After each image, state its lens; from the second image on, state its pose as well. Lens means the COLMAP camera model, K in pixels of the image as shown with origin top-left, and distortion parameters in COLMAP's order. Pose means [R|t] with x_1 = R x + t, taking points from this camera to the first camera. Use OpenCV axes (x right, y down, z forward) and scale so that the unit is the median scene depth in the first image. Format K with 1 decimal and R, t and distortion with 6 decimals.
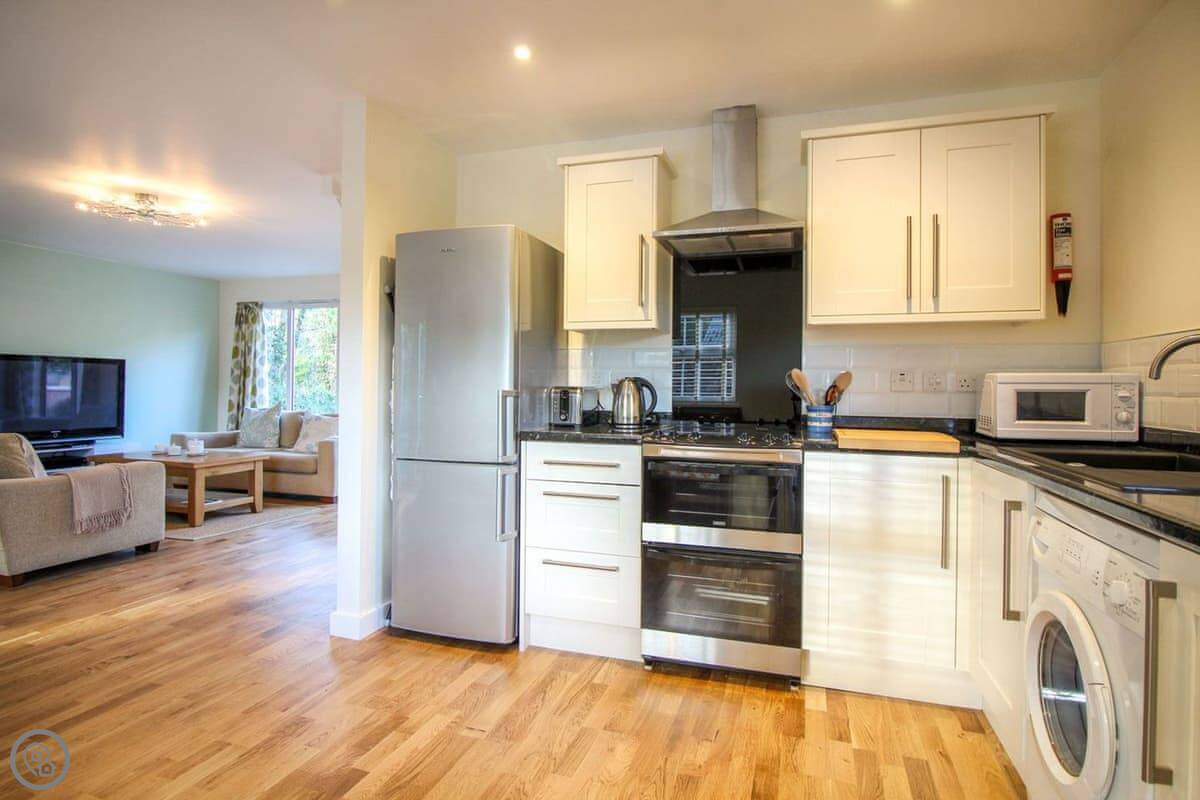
lens RADIAL K [[611.2, 0, 591.4], [0, 611.2, 385.7], [0, 0, 1]] dist [-0.000470, -0.001470]
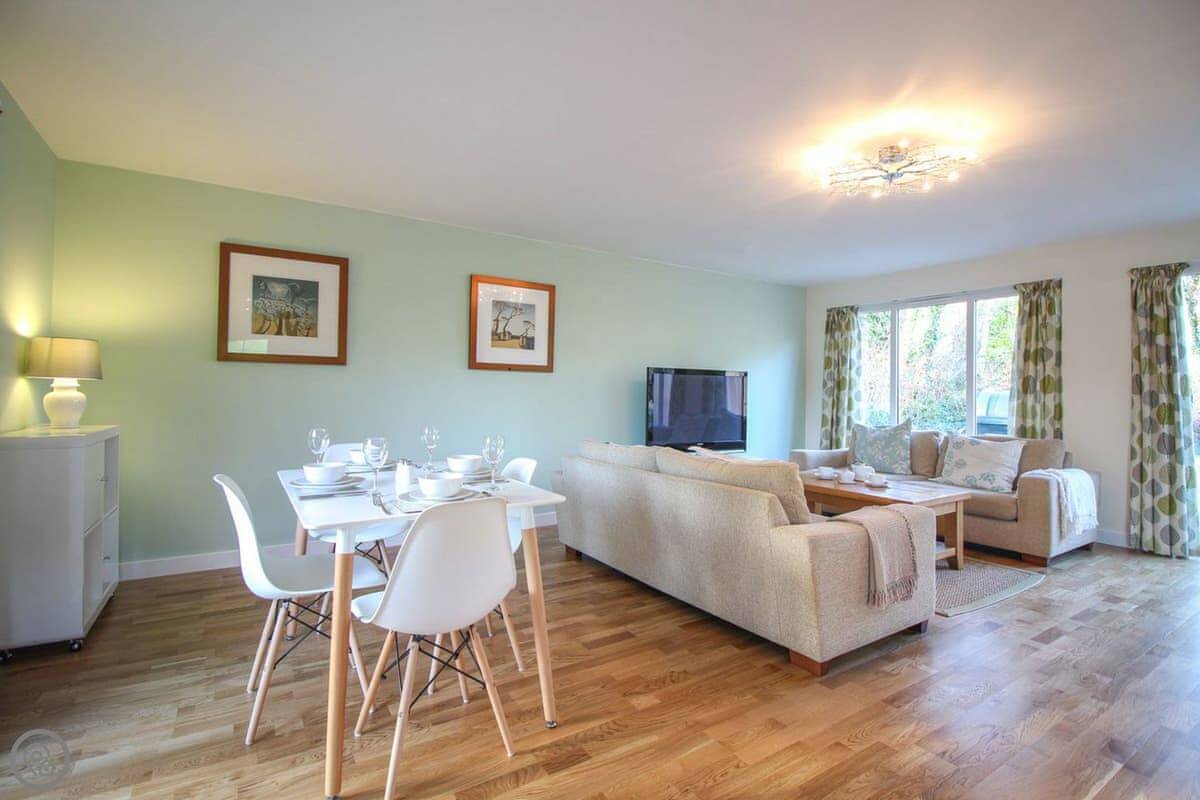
lens RADIAL K [[543.5, 0, 600.0], [0, 543.5, 400.0], [0, 0, 1]] dist [-0.000265, -0.000181]
pose [[0.780695, 0.007060, -0.624872, -0.466654], [-0.004056, 0.999972, 0.006230, -0.002936], [0.624899, -0.002329, 0.780702, 0.200271]]
